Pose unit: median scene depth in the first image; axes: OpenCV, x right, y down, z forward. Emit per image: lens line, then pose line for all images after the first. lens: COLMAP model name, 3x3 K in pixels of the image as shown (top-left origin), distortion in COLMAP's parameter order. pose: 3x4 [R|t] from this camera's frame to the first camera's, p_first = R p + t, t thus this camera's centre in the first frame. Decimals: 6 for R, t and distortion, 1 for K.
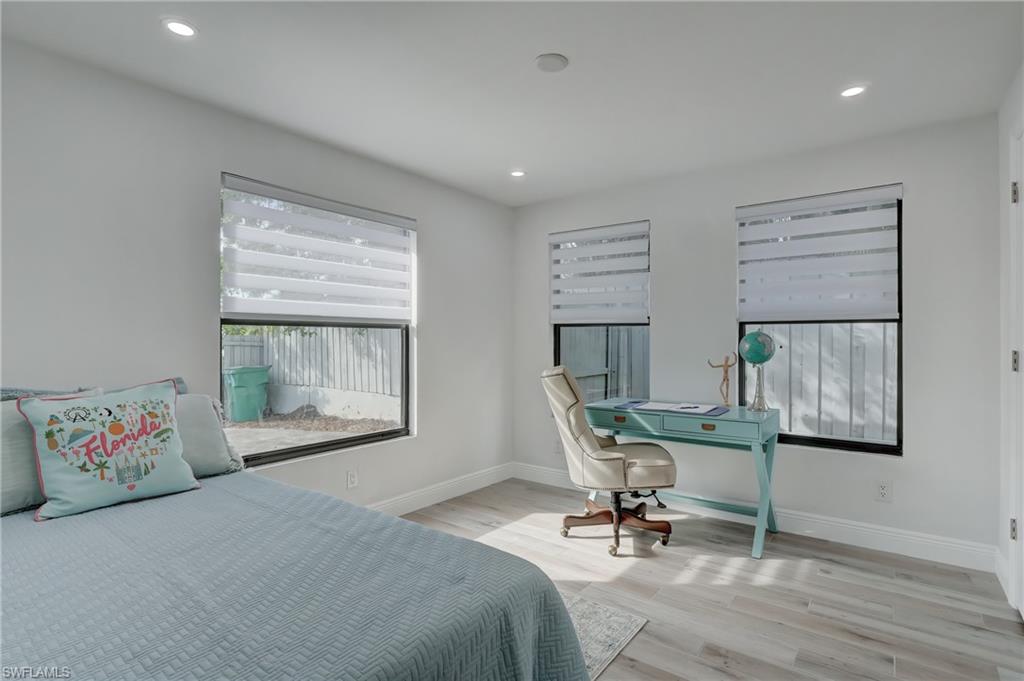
lens RADIAL K [[500.5, 0, 508.5], [0, 500.5, 337.2], [0, 0, 1]] dist [-0.014203, -0.001529]
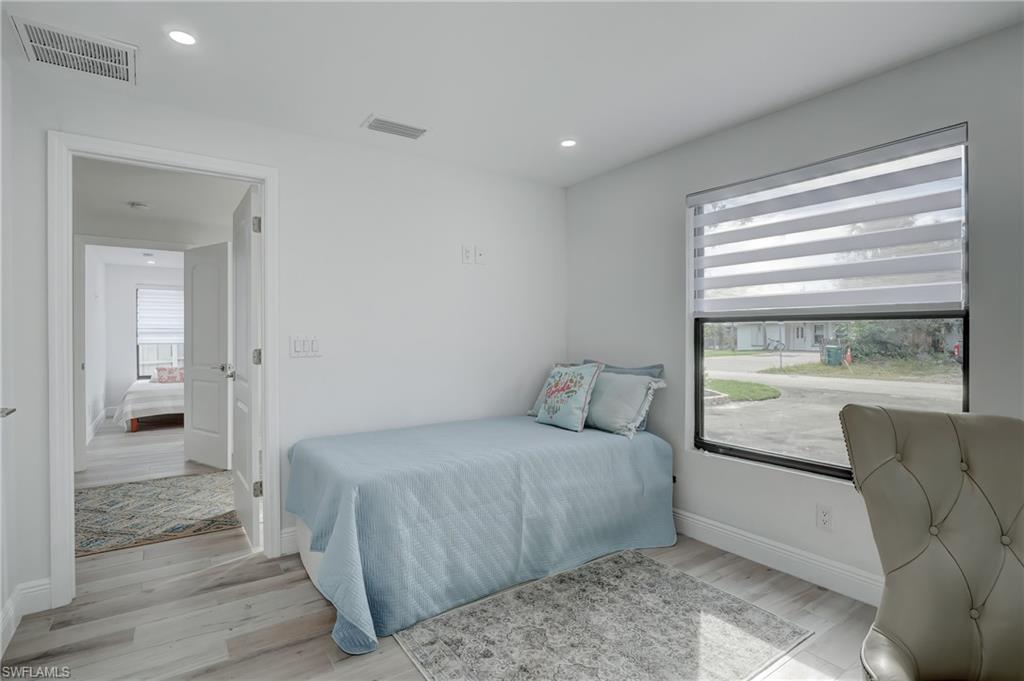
lens RADIAL K [[500.5, 0, 508.5], [0, 500.5, 337.2], [0, 0, 1]] dist [-0.014203, -0.001529]
pose [[-0.294160, 0.013432, -0.955662, 0.976949], [0.007078, 0.999904, 0.011876, -0.015165], [0.955730, -0.003271, -0.294227, 1.297544]]
